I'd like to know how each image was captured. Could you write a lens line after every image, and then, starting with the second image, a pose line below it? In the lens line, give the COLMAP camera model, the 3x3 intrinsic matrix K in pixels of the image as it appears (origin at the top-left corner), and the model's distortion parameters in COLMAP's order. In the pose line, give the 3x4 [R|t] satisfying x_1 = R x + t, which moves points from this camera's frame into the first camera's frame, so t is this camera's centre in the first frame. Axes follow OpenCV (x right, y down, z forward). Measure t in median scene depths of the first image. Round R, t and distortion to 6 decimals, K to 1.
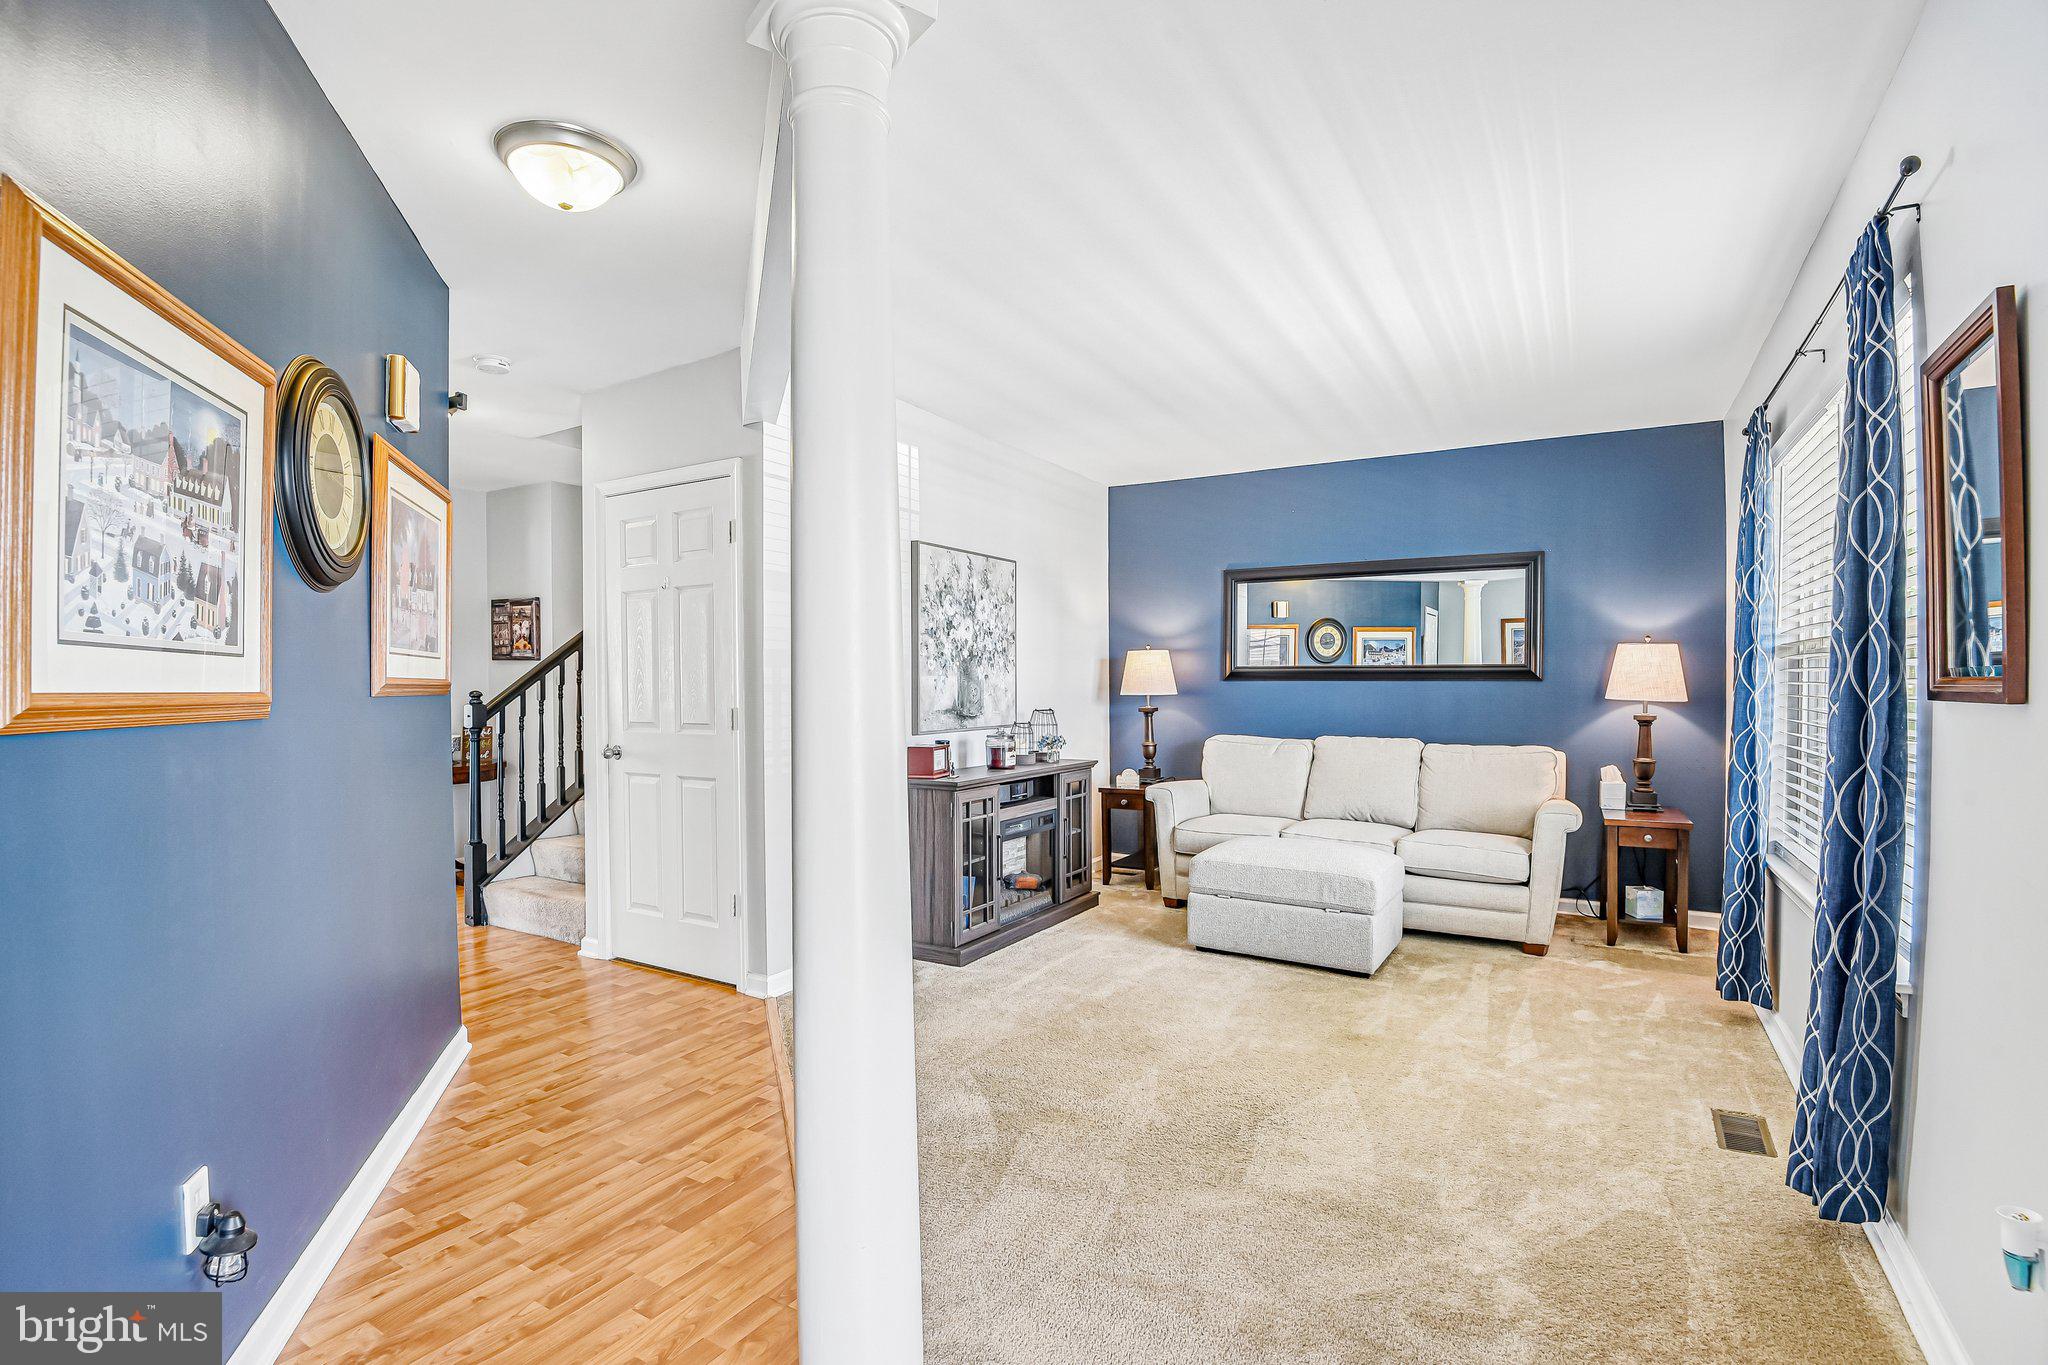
lens RADIAL K [[922.2, 0, 1033.3], [0, 922.2, 714.4], [0, 0, 1]] dist [-0.000045, -0.022132]
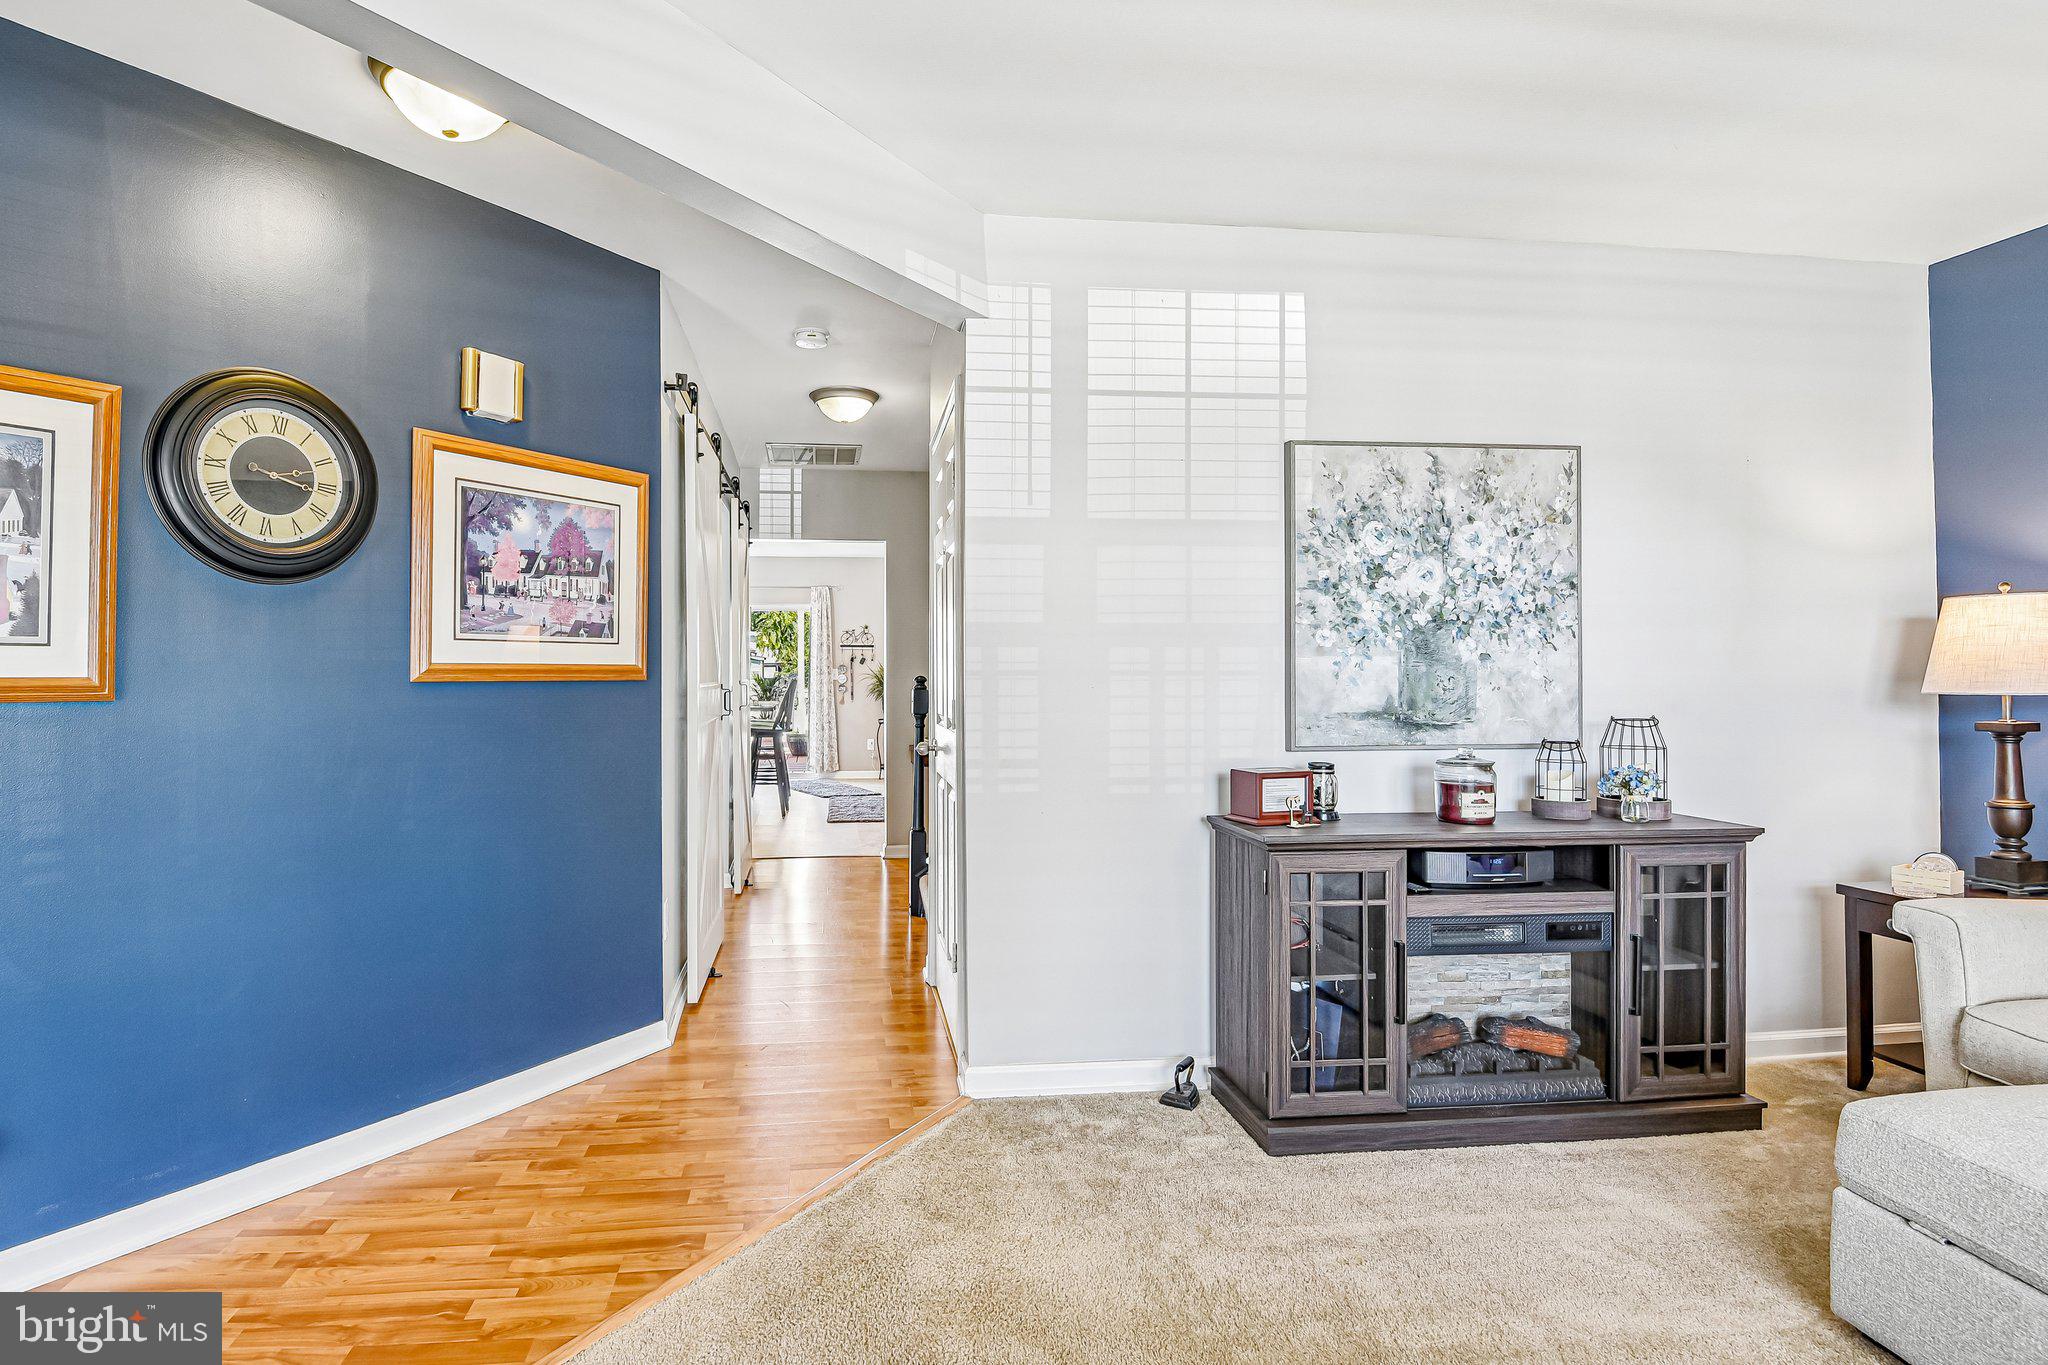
lens RADIAL K [[995.0, 0, 916.4], [0, 995.0, 668.5], [0, 0, 1]] dist [0.019776, -0.029982]
pose [[0.594025, -0.001006, -0.804446, 0.258202], [-0.026233, 0.999443, -0.020621, -0.012611], [0.804018, 0.033353, 0.593668, 0.382409]]
